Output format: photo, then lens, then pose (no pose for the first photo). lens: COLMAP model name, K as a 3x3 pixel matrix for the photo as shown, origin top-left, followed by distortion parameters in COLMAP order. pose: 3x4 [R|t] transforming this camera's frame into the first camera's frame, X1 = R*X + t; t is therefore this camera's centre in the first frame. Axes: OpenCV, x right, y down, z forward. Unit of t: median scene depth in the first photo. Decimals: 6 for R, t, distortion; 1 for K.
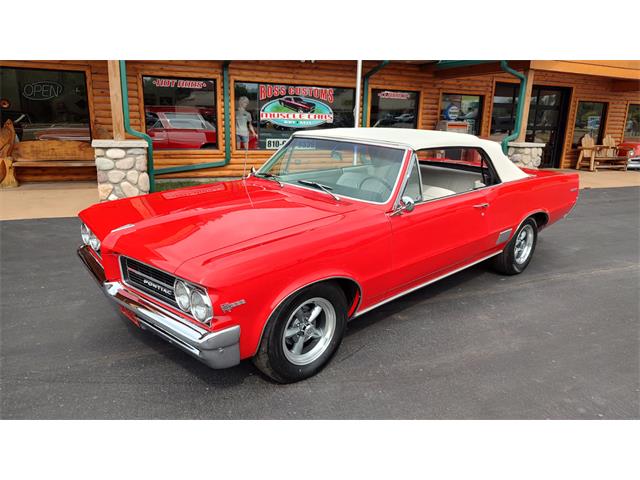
lens RADIAL K [[464.0, 0, 323.4], [0, 464.0, 241.6], [0, 0, 1]] dist [0.021486, -0.024928]
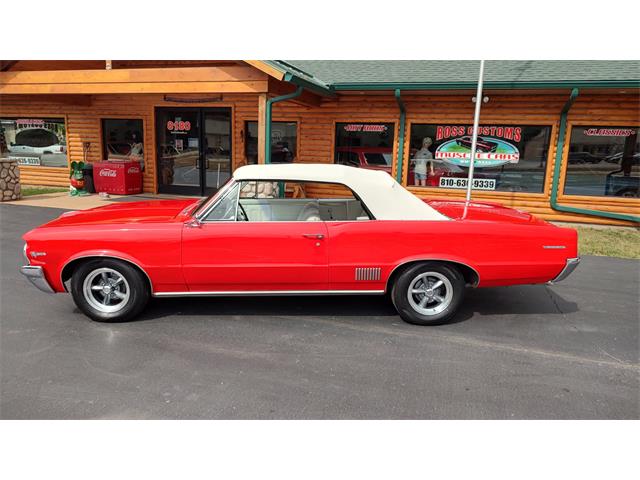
lens RADIAL K [[464.0, 0, 324.8], [0, 464.0, 244.0], [0, 0, 1]] dist [0.021486, -0.024928]
pose [[0.739219, 0.132337, -0.660334, 0.395543], [-0.183793, 0.982926, -0.008761, -0.019689], [0.647900, 0.127842, 0.750921, 0.080113]]
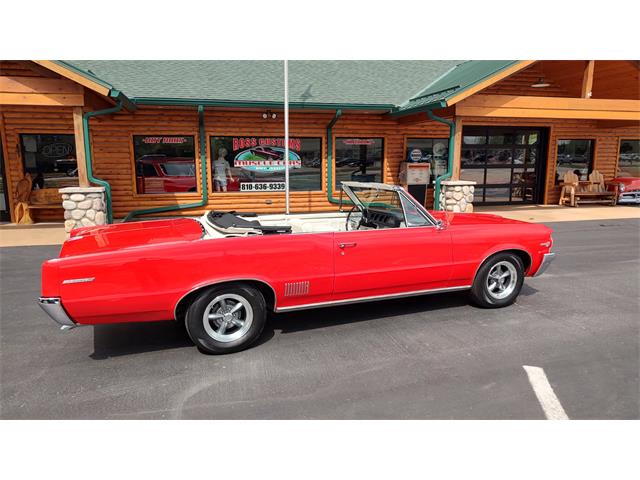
lens RADIAL K [[464.0, 0, 324.1], [0, 464.0, 239.6], [0, 0, 1]] dist [0.021486, -0.024928]
pose [[0.986477, -0.002314, -0.163882, 0.282501], [-0.012536, 0.995906, -0.089520, 0.024390], [0.163418, 0.090364, 0.982410, -0.105605]]
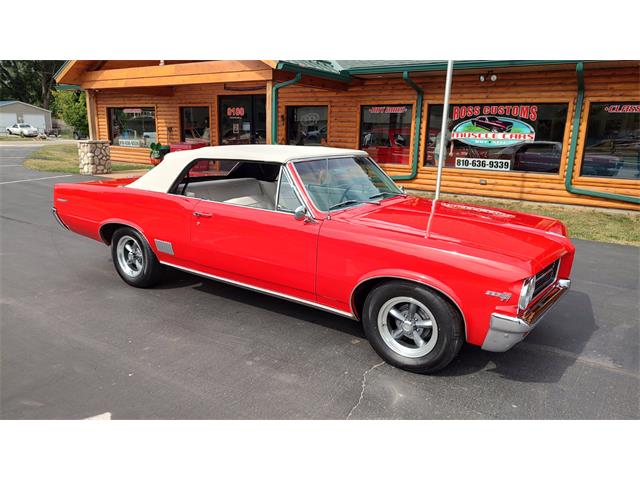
lens RADIAL K [[464.0, 0, 322.4], [0, 464.0, 236.1], [0, 0, 1]] dist [0.021486, -0.024928]
pose [[0.520860, 0.175705, -0.835364, 0.629303], [-0.227658, 0.971737, 0.062440, -0.048590], [0.822725, 0.157655, 0.546140, 0.220268]]
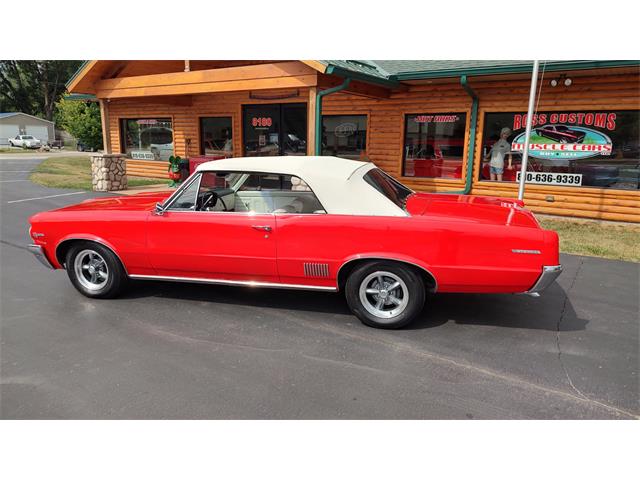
lens RADIAL K [[464.0, 0, 323.3], [0, 464.0, 241.3], [0, 0, 1]] dist [0.021486, -0.024928]
pose [[0.522168, 0.164616, -0.836805, 0.485002], [-0.221992, 0.973607, 0.053005, -0.049290], [0.823444, 0.158086, 0.544929, 0.200448]]
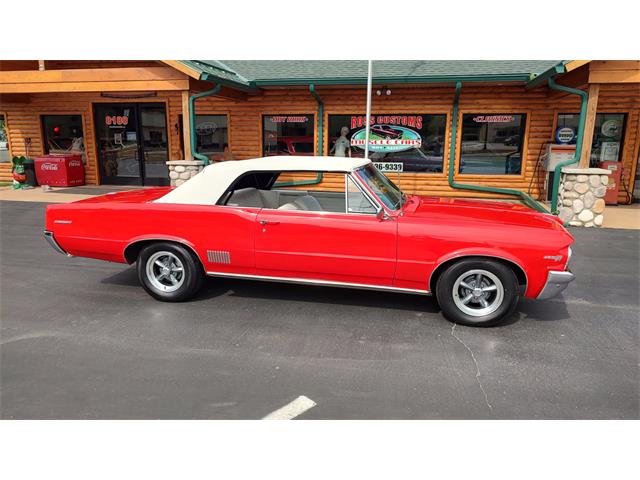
lens RADIAL K [[464.0, 0, 328.1], [0, 464.0, 242.3], [0, 0, 1]] dist [0.021486, -0.024928]
pose [[0.792493, 0.112600, -0.599396, 0.547672], [-0.144060, 0.989558, -0.004576, -0.007658], [0.592622, 0.089976, 0.800439, 0.049979]]
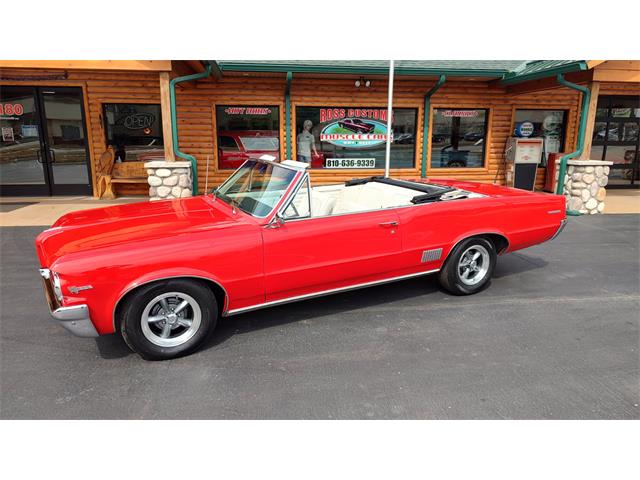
lens RADIAL K [[464.0, 0, 323.4], [0, 464.0, 237.9], [0, 0, 1]] dist [0.021486, -0.024928]
pose [[0.958546, 0.040910, -0.281986, 0.183838], [-0.053087, 0.997952, -0.035676, 0.000343], [0.279949, 0.049167, 0.958755, -0.019245]]
